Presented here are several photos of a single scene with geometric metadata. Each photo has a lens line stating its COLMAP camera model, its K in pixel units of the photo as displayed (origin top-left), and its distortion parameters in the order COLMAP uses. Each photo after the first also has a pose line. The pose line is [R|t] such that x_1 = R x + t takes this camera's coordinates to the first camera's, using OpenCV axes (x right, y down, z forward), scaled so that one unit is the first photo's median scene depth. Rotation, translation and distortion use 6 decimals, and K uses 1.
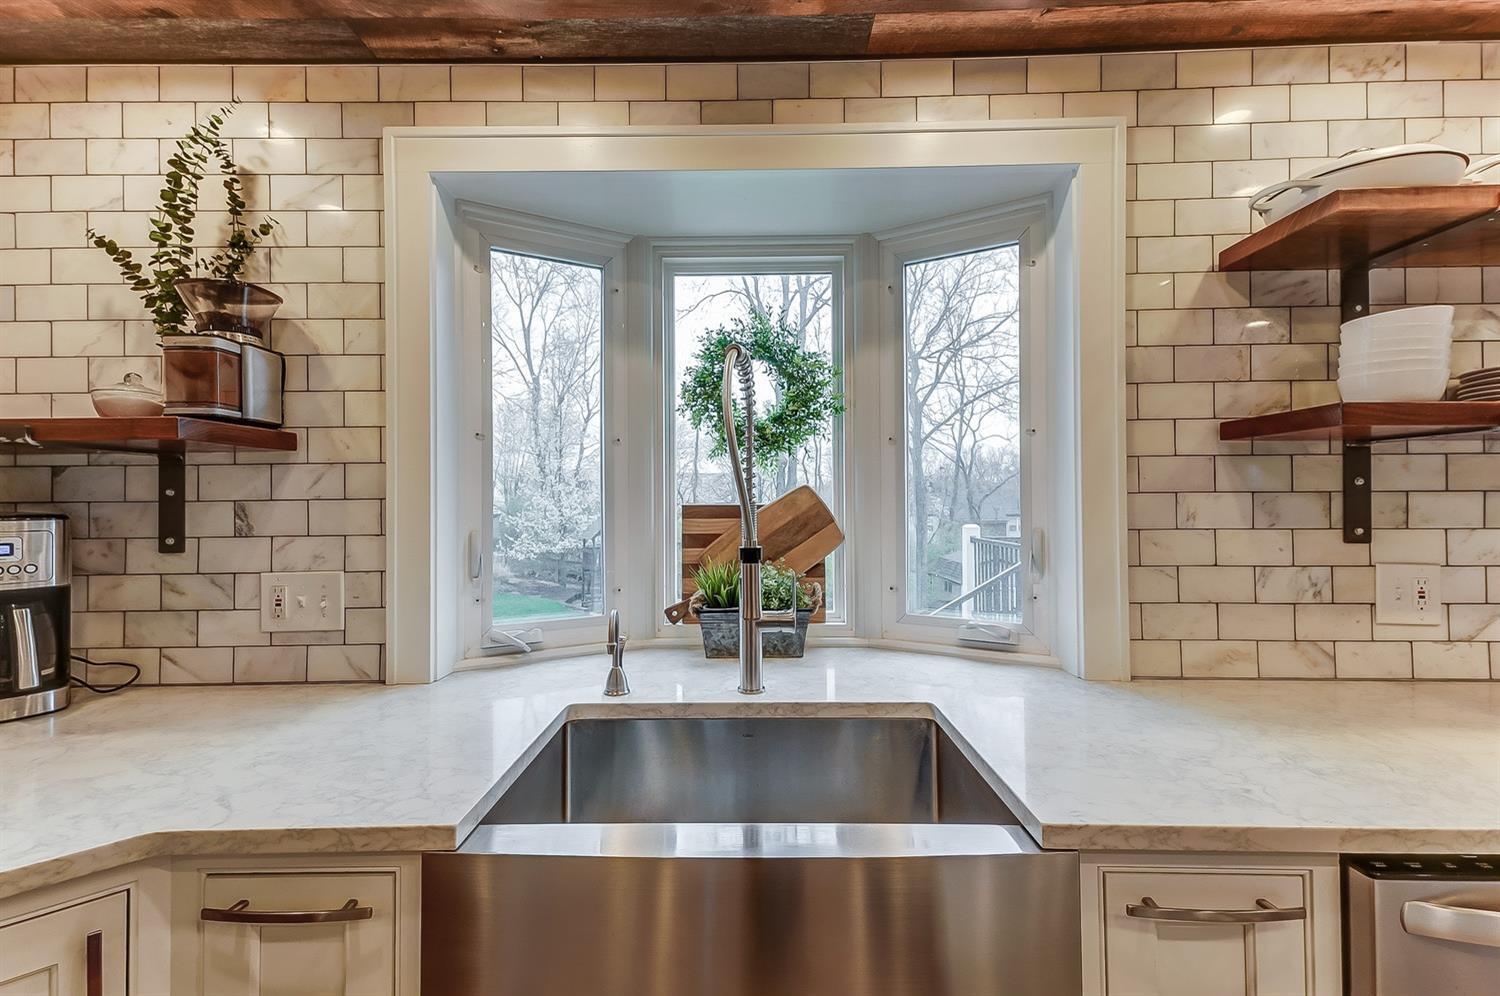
lens RADIAL K [[674.6, 0, 746.9], [0, 674.6, 491.3], [0, 0, 1]] dist [0.024854, -0.001056]
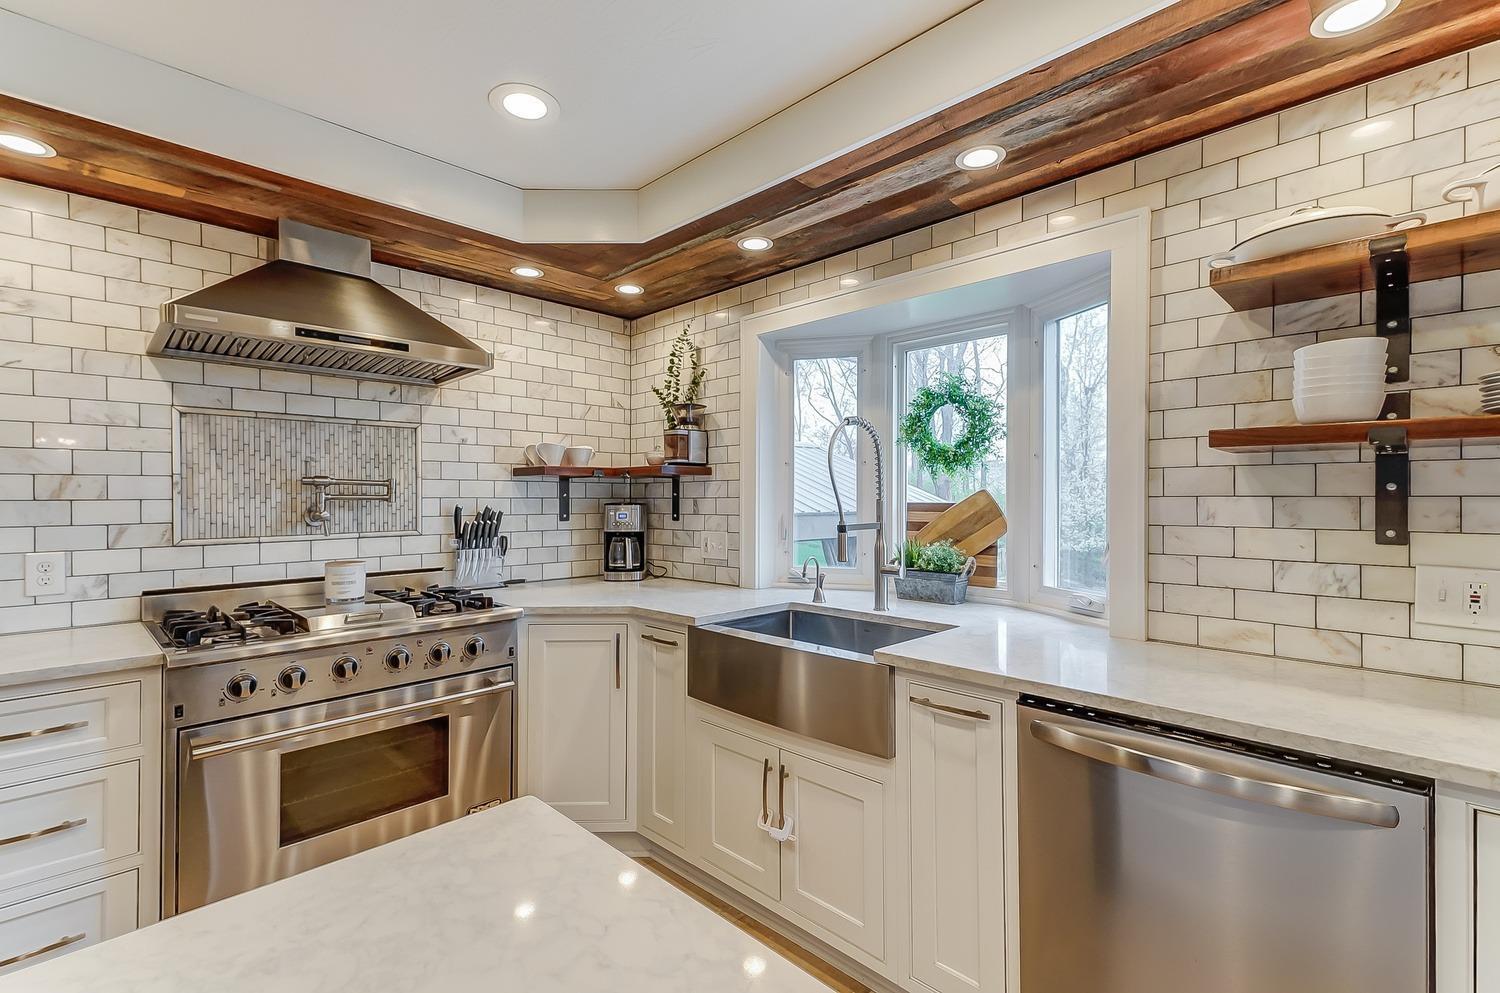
lens RADIAL K [[674.6, 0, 746.9], [0, 674.6, 489.8], [0, 0, 1]] dist [0.024854, -0.001056]
pose [[0.719609, -0.002407, -0.694376, 0.900796], [0.003435, 0.999994, 0.000093, -0.012956], [0.694371, -0.002452, 0.719613, -0.456256]]
